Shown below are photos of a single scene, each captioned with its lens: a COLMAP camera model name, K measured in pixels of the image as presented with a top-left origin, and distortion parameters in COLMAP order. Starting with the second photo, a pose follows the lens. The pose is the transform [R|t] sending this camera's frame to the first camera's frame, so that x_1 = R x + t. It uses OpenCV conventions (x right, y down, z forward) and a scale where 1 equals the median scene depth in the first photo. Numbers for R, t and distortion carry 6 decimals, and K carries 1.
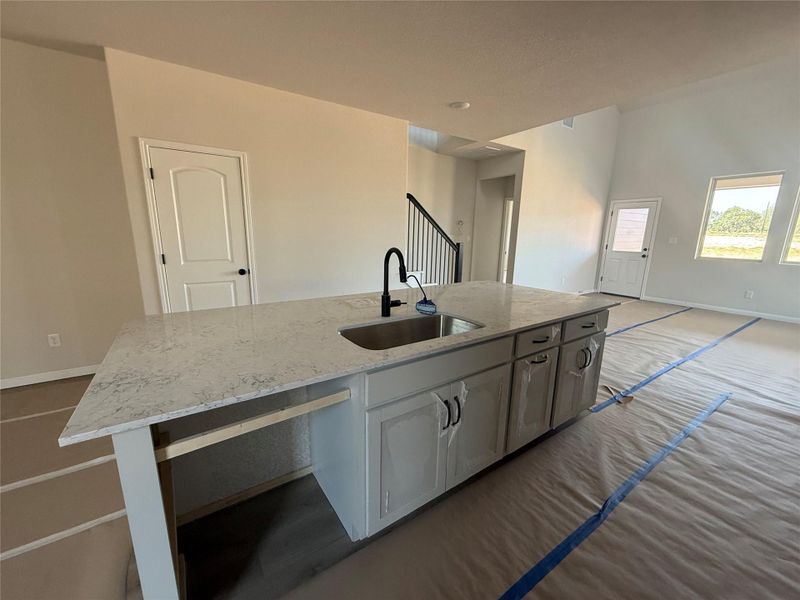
lens RADIAL K [[318.8, 0, 397.1], [0, 318.8, 298.6], [0, 0, 1]] dist [-0.001429, -0.000018]
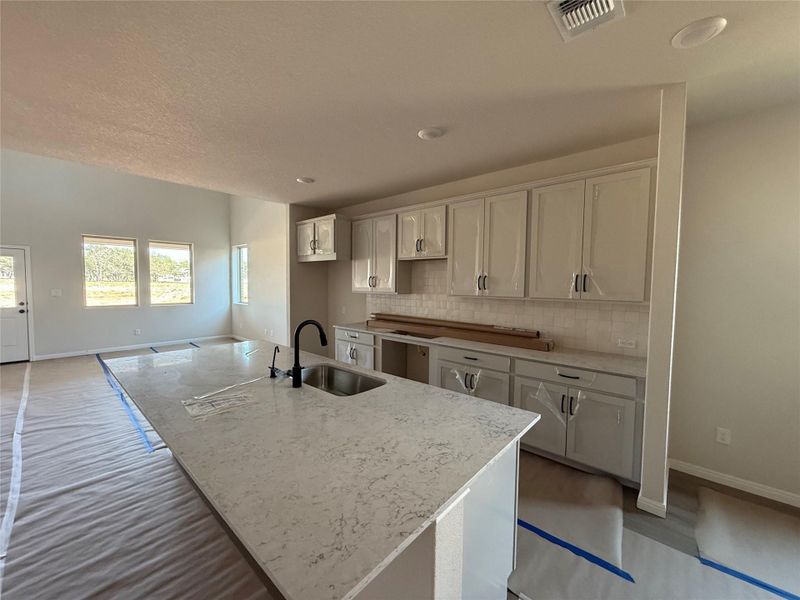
lens RADIAL K [[318.8, 0, 397.1], [0, 318.8, 298.6], [0, 0, 1]] dist [-0.001429, -0.000018]
pose [[-0.246682, -0.065139, 0.966905, -1.127254], [0.187446, 0.975689, 0.113553, -0.288855], [-0.950796, 0.209254, -0.228475, 0.890193]]
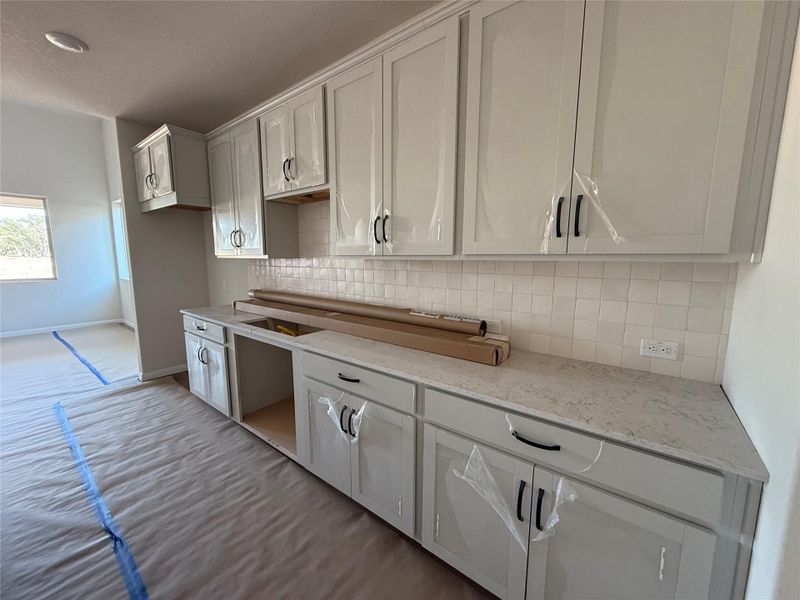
lens RADIAL K [[318.8, 0, 397.1], [0, 318.8, 298.6], [0, 0, 1]] dist [-0.001429, -0.000018]
pose [[-0.313232, -0.138973, 0.939453, -0.397617], [0.189500, 0.960194, 0.205225, -0.062635], [-0.930578, 0.242309, -0.274428, 0.244114]]
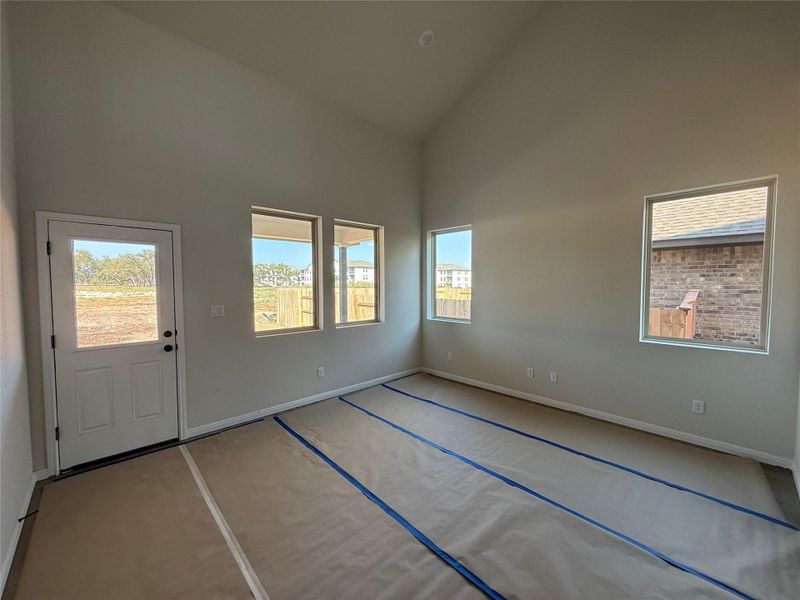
lens RADIAL K [[318.8, 0, 397.1], [0, 318.8, 298.6], [0, 0, 1]] dist [-0.001429, -0.000018]
pose [[-0.169618, -0.059213, 0.983729, 1.076533], [0.204695, 0.974308, 0.093940, -0.682052], [-0.964017, 0.217298, -0.153139, 2.840681]]
